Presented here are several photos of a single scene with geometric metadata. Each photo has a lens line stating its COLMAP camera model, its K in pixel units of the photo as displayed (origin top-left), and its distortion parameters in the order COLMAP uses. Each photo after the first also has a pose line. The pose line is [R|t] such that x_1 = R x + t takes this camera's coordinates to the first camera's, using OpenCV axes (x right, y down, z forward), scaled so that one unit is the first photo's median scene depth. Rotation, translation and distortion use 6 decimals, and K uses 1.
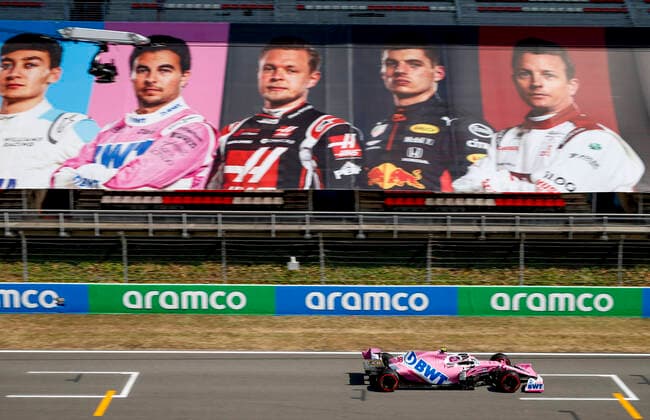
lens RADIAL K [[989.8, 0, 325.0], [0, 989.8, 197.5], [0, 0, 1]] dist [-0.044534, 0.000000]
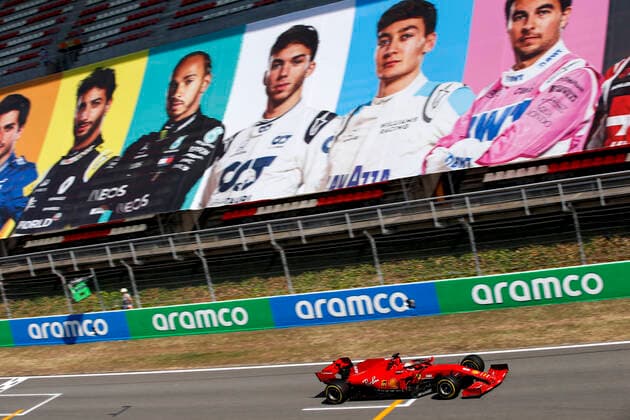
lens RADIAL K [[1307.8, 0, 338.7], [0, 1307.8, 189.7], [0, 0, 1]] dist [-0.326643, 0.000000]
pose [[0.802271, -0.128155, -0.583041, 0.495832], [0.151827, 0.988372, -0.008332, 0.003597], [0.577329, -0.081837, 0.812400, 0.006751]]
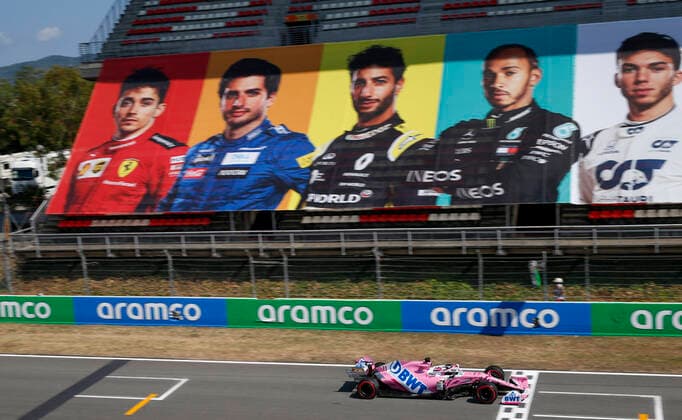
lens RADIAL K [[999.4, 0, 308.5], [0, 999.4, 280.2], [0, 0, 1]] dist [0.024064, 0.000000]
pose [[0.938665, -0.002773, -0.344819, 0.148781], [0.025520, 0.997784, 0.061448, 0.001111], [0.343884, -0.066479, 0.936656, 0.002052]]
